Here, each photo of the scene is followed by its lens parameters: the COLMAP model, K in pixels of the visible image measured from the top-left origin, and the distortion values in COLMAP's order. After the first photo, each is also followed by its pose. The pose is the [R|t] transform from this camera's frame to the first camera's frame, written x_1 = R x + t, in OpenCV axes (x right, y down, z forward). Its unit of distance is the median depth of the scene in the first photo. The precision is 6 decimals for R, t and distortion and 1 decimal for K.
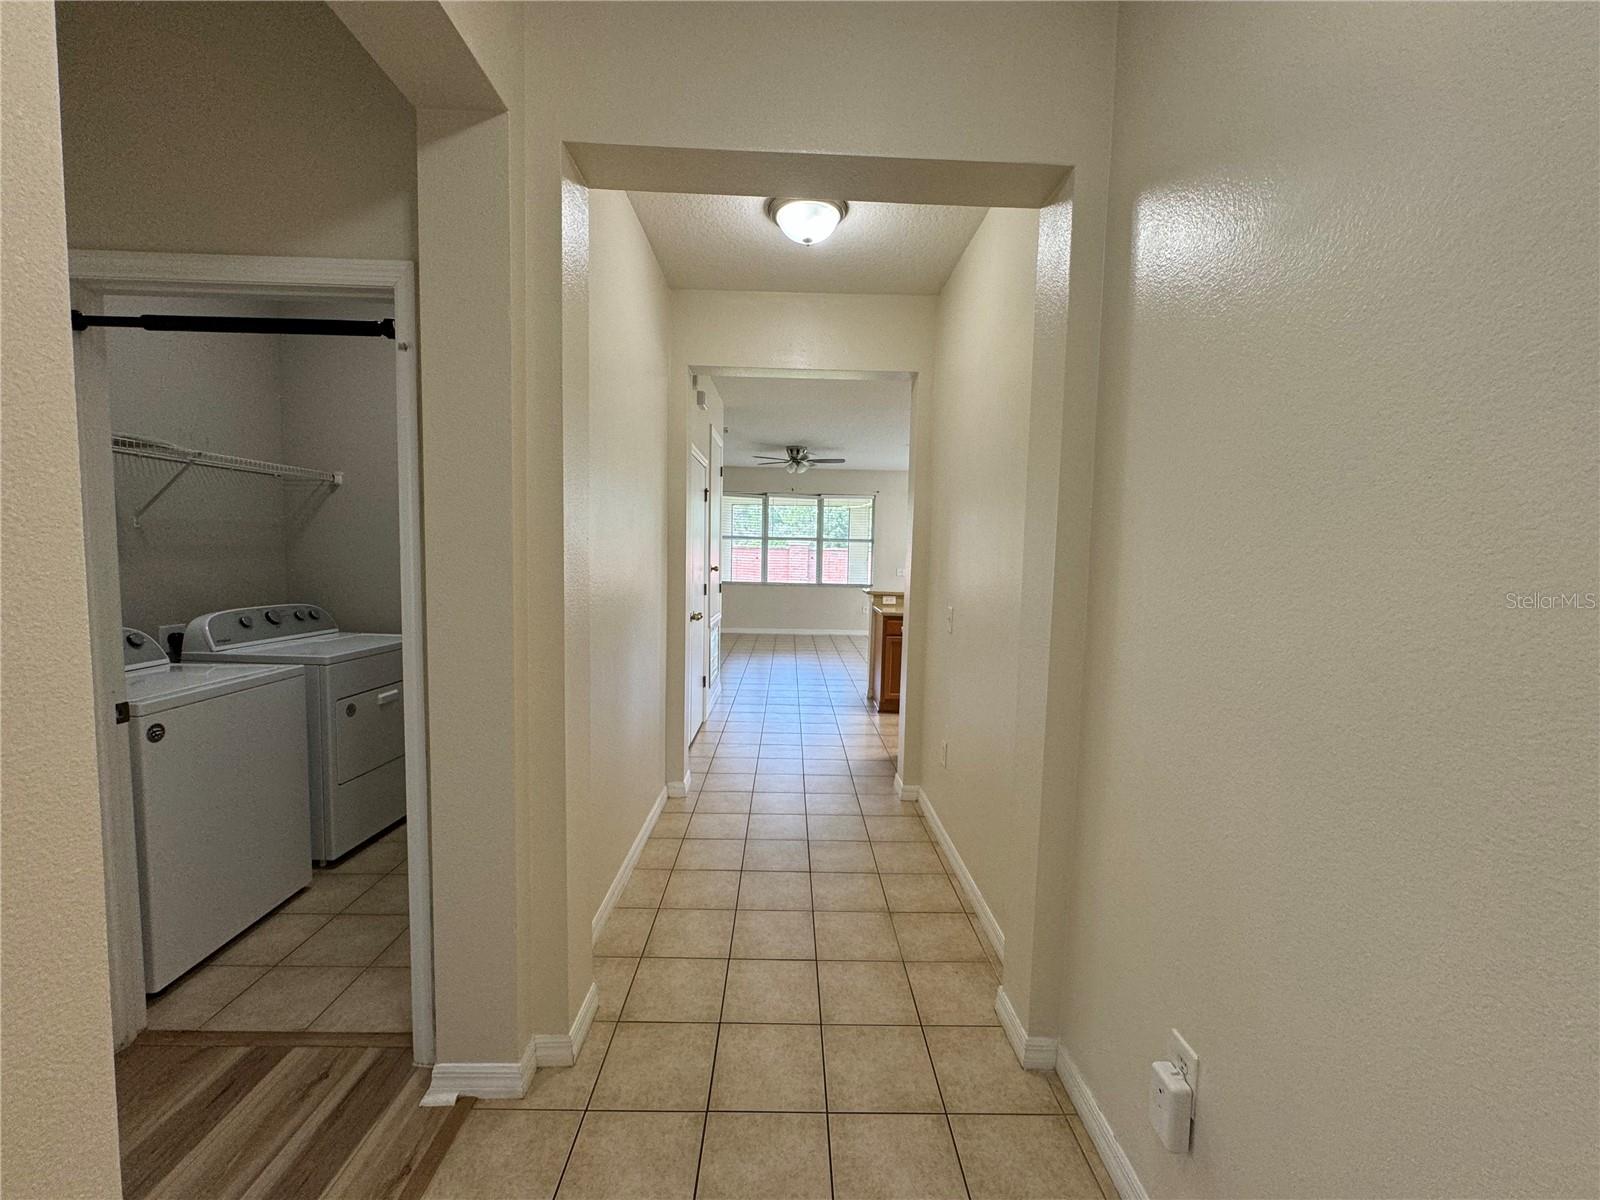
lens RADIAL K [[643.3, 0, 797.1], [0, 643.3, 604.1], [0, 0, 1]] dist [-0.004627, -0.000523]
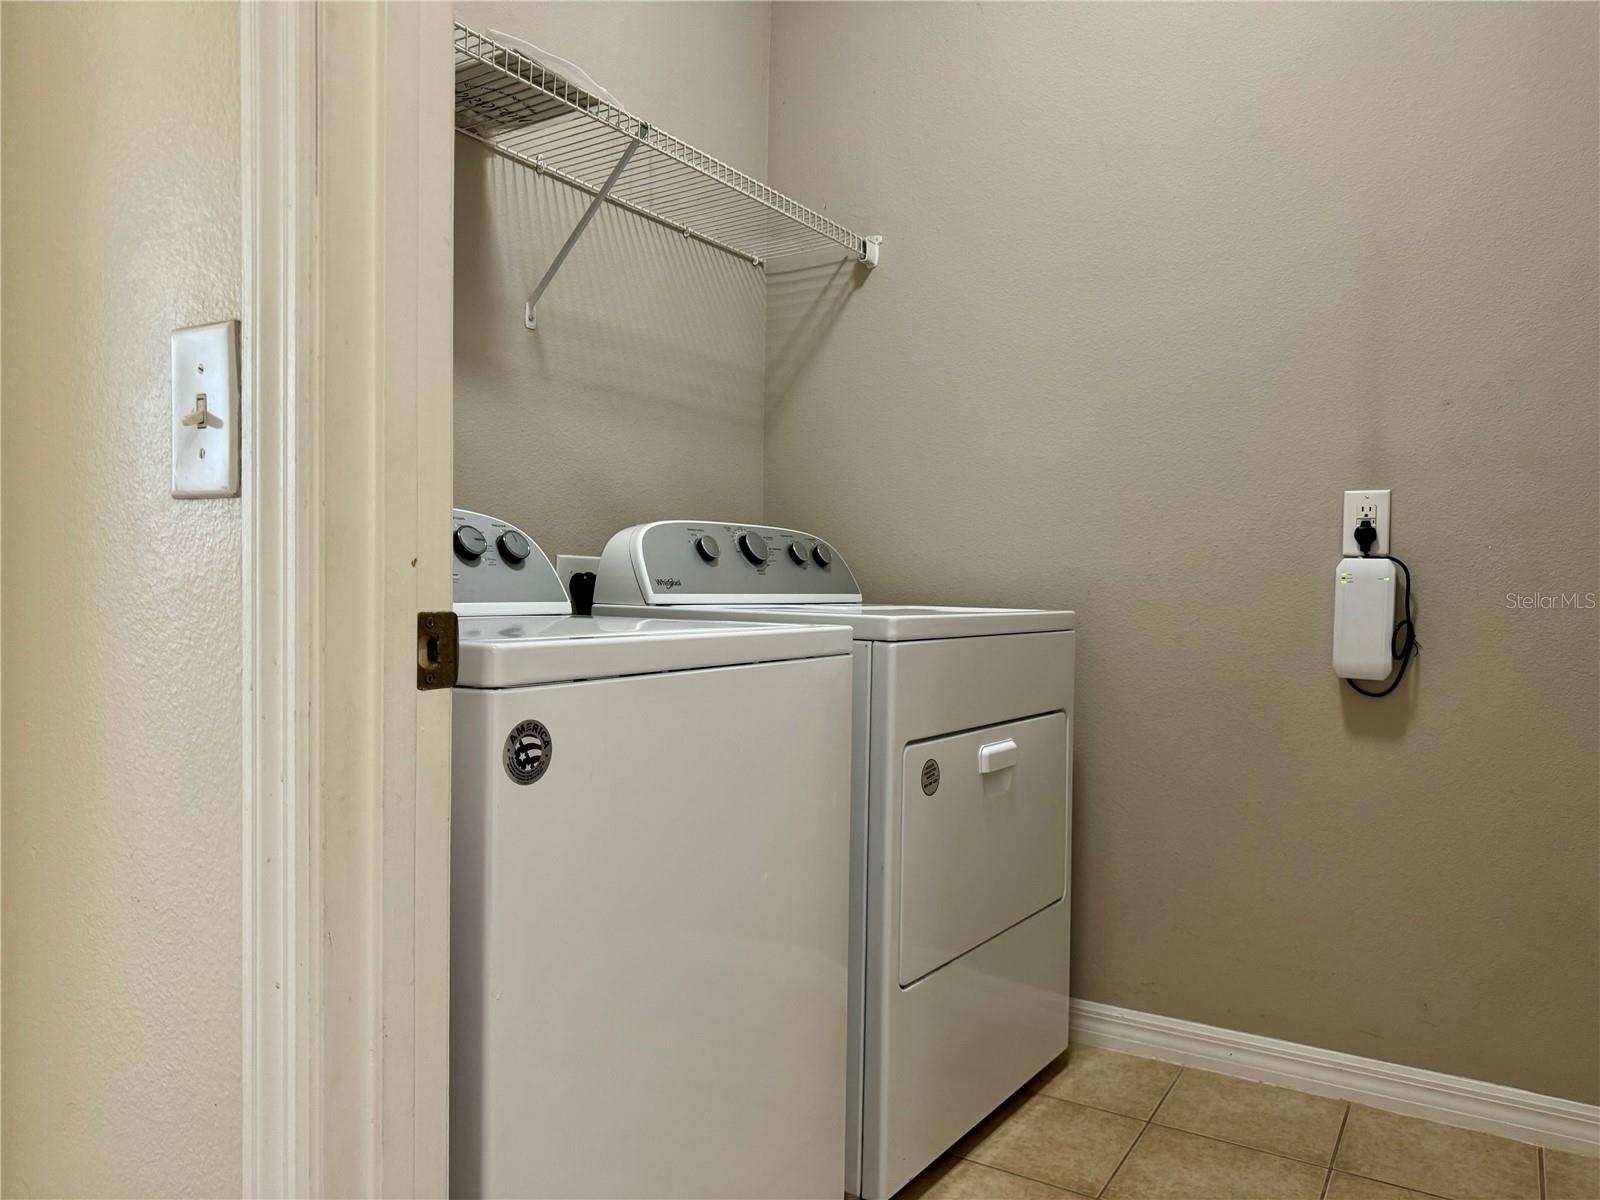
lens RADIAL K [[1131.2, 0, 799.5], [0, 1131.2, 598.5], [0, 0, 1]] dist [0.065462, -0.041373]
pose [[0.837875, -0.003717, -0.545849, -0.406046], [-0.033457, 0.997747, -0.058150, 0.103816], [0.544836, 0.066985, 0.835863, 0.415159]]
